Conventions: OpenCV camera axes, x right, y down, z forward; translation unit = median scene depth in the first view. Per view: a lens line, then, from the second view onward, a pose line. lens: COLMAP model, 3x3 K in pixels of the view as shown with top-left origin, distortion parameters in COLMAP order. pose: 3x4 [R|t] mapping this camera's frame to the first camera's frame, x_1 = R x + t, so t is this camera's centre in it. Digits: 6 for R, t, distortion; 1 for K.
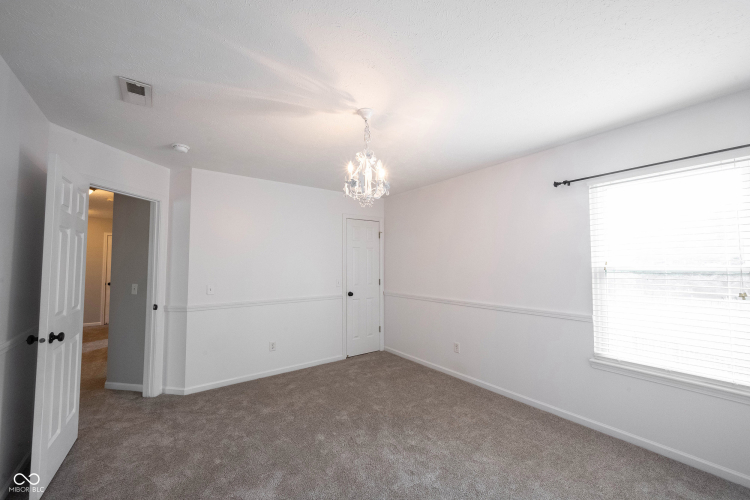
lens RADIAL K [[295.9, 0, 378.8], [0, 295.9, 256.5], [0, 0, 1]] dist [0.000882, -0.001149]
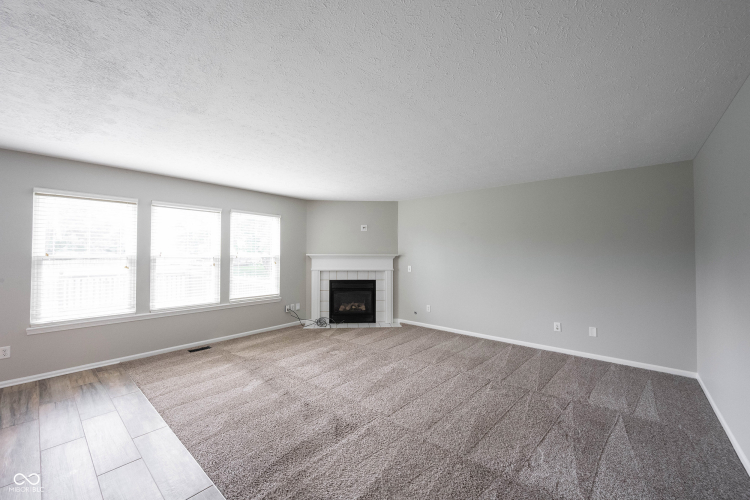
lens RADIAL K [[295.9, 0, 369.2], [0, 295.9, 249.2], [0, 0, 1]] dist [0.000882, -0.001149]
pose [[-0.242216, 0.017432, 0.970066, -0.751729], [-0.039141, 0.998849, -0.027722, -0.012953], [-0.969433, -0.044684, -0.241255, -0.063253]]
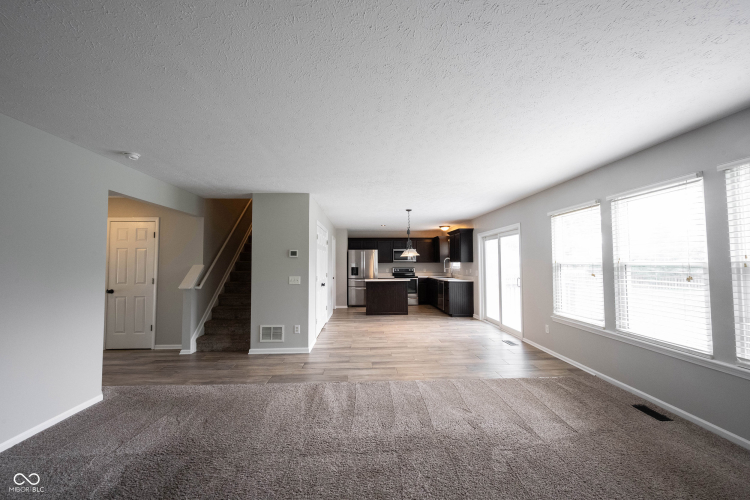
lens RADIAL K [[295.9, 0, 374.3], [0, 295.9, 249.5], [0, 0, 1]] dist [0.000882, -0.001149]
pose [[0.845763, -0.028506, -0.532797, 0.697440], [0.024943, 0.999592, -0.013885, -0.038809], [0.532976, -0.001546, 0.846129, -0.876989]]
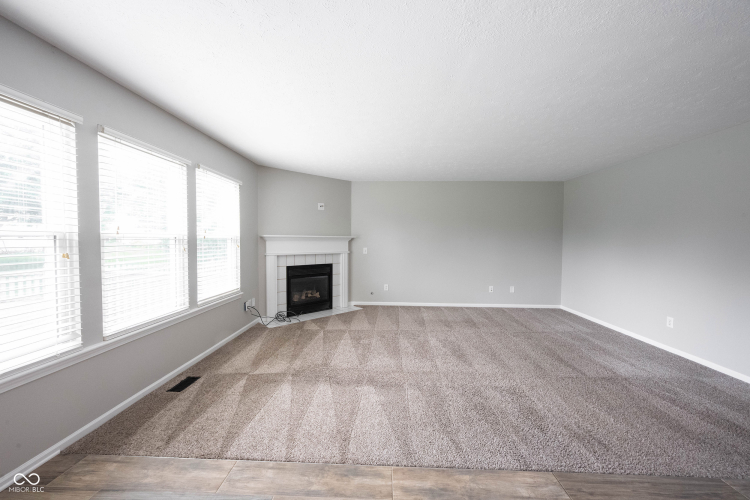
lens RADIAL K [[295.9, 0, 375.2], [0, 295.9, 251.1], [0, 0, 1]] dist [0.000882, -0.001149]
pose [[-0.802507, -0.030521, 0.595862, -0.112519], [-0.031141, 0.999472, 0.009254, 0.036560], [-0.595829, -0.011129, -0.803034, 0.786694]]
